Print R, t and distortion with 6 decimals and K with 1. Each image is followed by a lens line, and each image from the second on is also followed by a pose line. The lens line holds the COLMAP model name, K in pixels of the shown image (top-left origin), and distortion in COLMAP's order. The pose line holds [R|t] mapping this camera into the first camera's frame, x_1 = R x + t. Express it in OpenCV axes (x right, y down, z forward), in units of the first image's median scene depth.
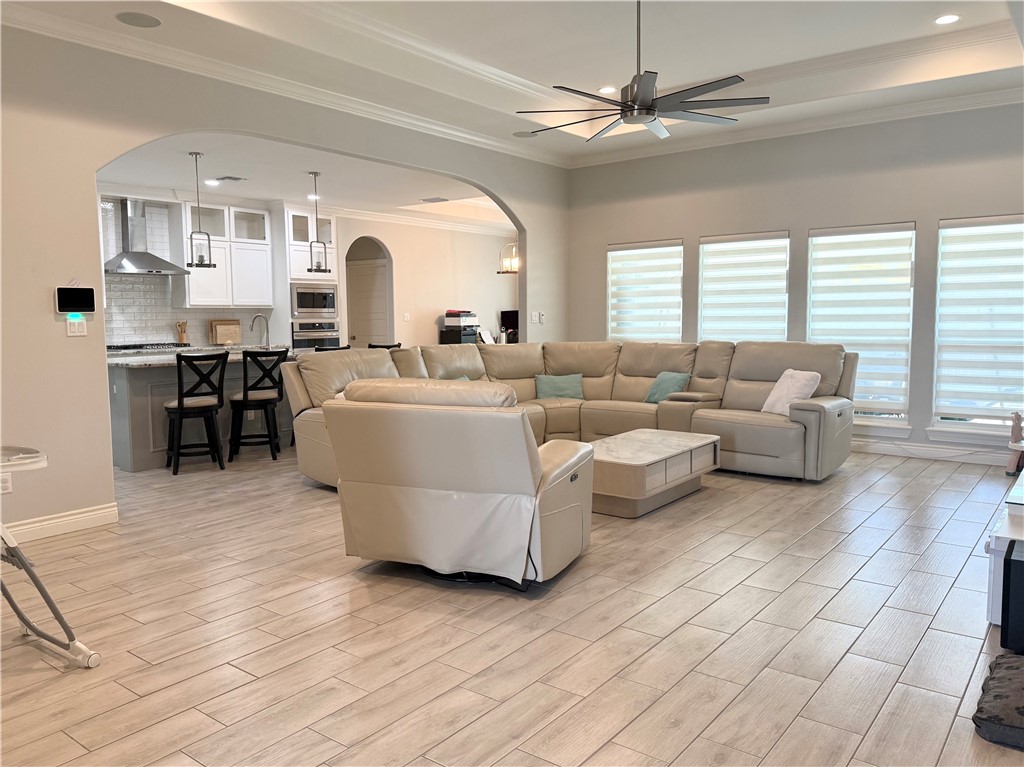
lens RADIAL K [[774.7, 0, 497.0], [0, 774.7, 380.3], [0, 0, 1]] dist [0.150010, -0.301436]
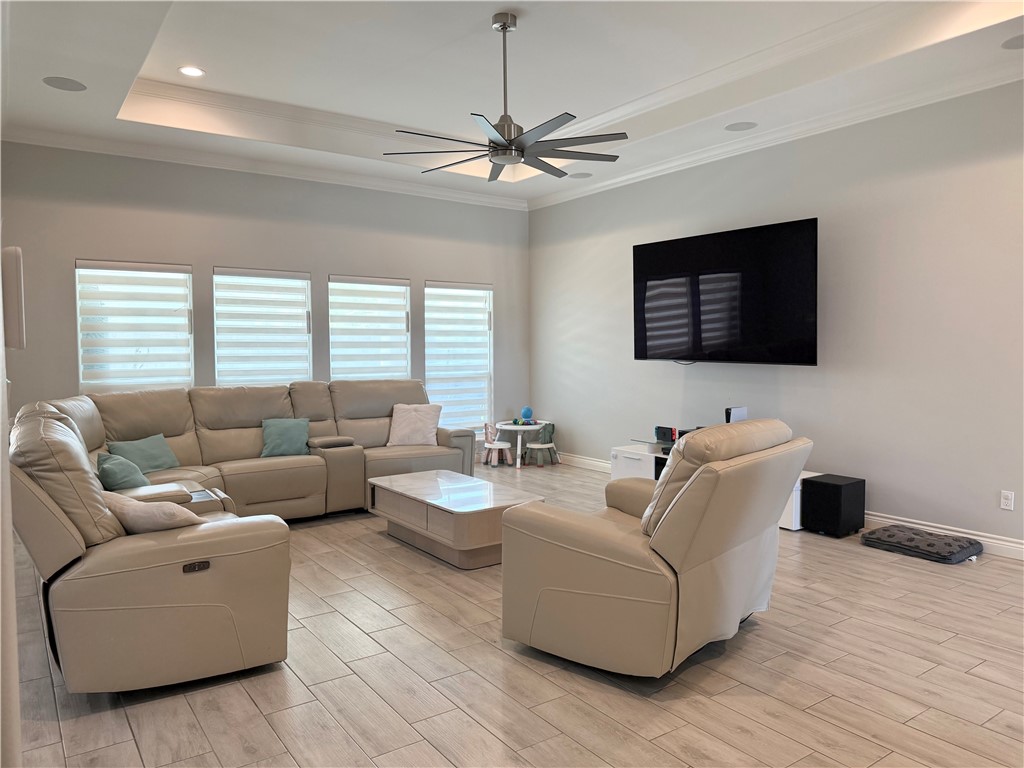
lens RADIAL K [[726.6, 0, 512.0], [0, 726.6, 384.0], [0, 0, 1]] dist [-0.000909, -0.001367]
pose [[0.276646, -0.039726, 0.960150, -0.403338], [0.081780, 0.996494, 0.017667, -0.035322], [-0.957486, 0.073633, 0.278925, 0.424481]]
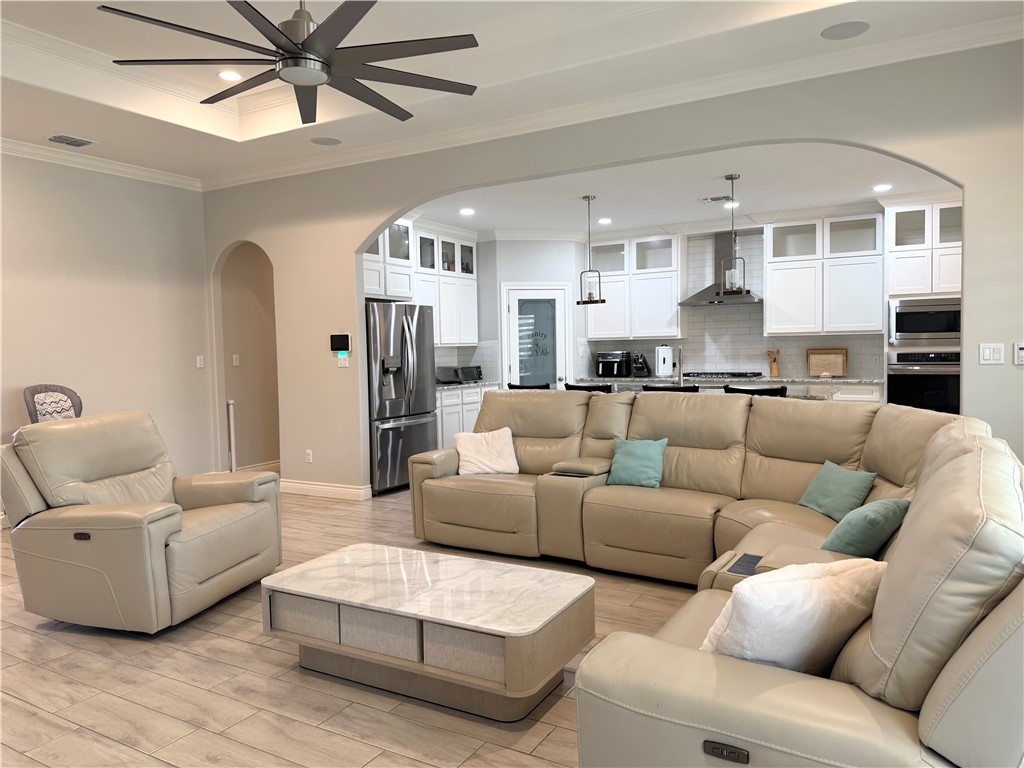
lens RADIAL K [[720.1, 0, 508.5], [0, 720.1, 381.9], [0, 0, 1]] dist [0.138177, -0.223143]
pose [[0.138222, 0.058254, -0.988687, 0.471667], [-0.067340, 0.996511, 0.049301, -0.064711], [0.988109, 0.059763, 0.141662, 0.619056]]
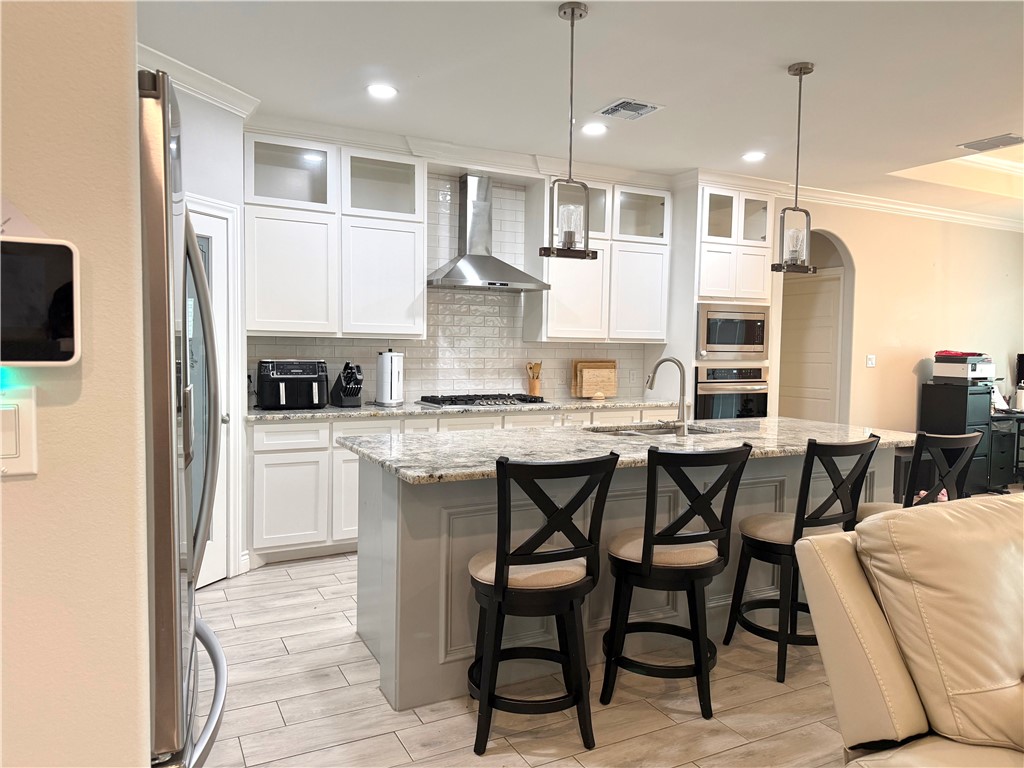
lens RADIAL K [[716.7, 0, 512.0], [0, 716.7, 384.0], [0, 0, 1]] dist [0.110013, -0.131967]
pose [[0.908662, 0.045695, -0.415025, -0.183456], [-0.059580, 0.998012, -0.020561, -0.046905], [0.413260, 0.043410, 0.909578, 0.490005]]
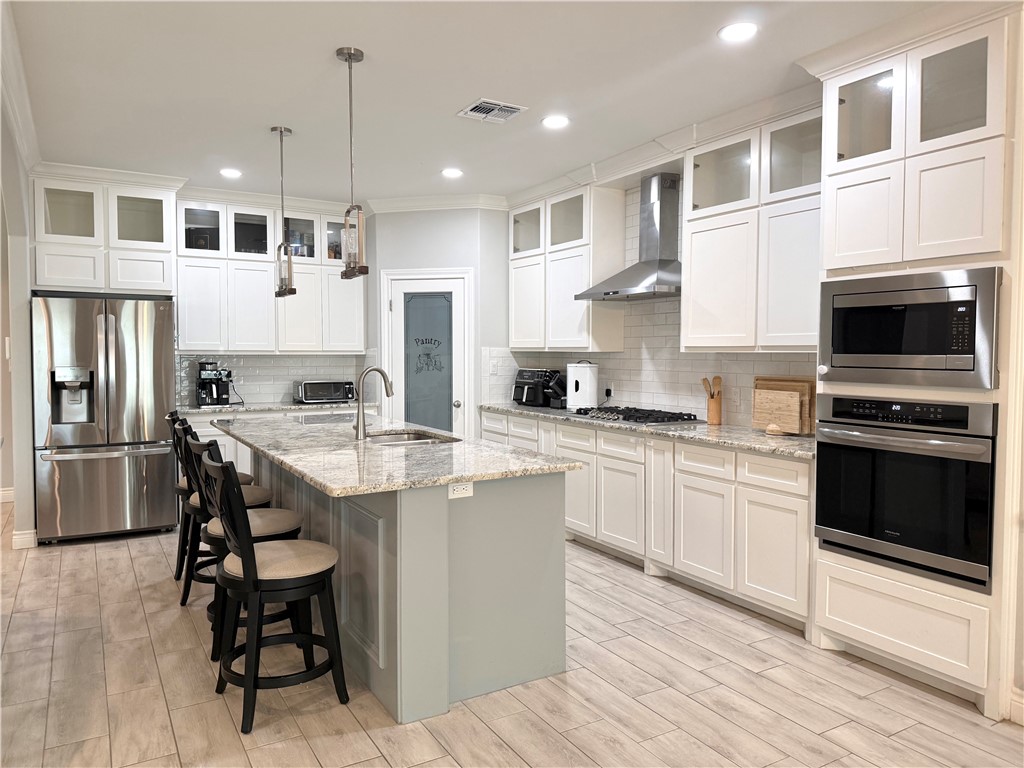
lens RADIAL K [[716.7, 0, 512.0], [0, 716.7, 384.0], [0, 0, 1]] dist [0.110013, -0.131967]
pose [[-0.359884, 0.054179, -0.931423, 0.117052], [-0.079891, 0.992856, 0.088621, -0.113155], [0.929570, 0.106306, -0.352985, 1.152253]]
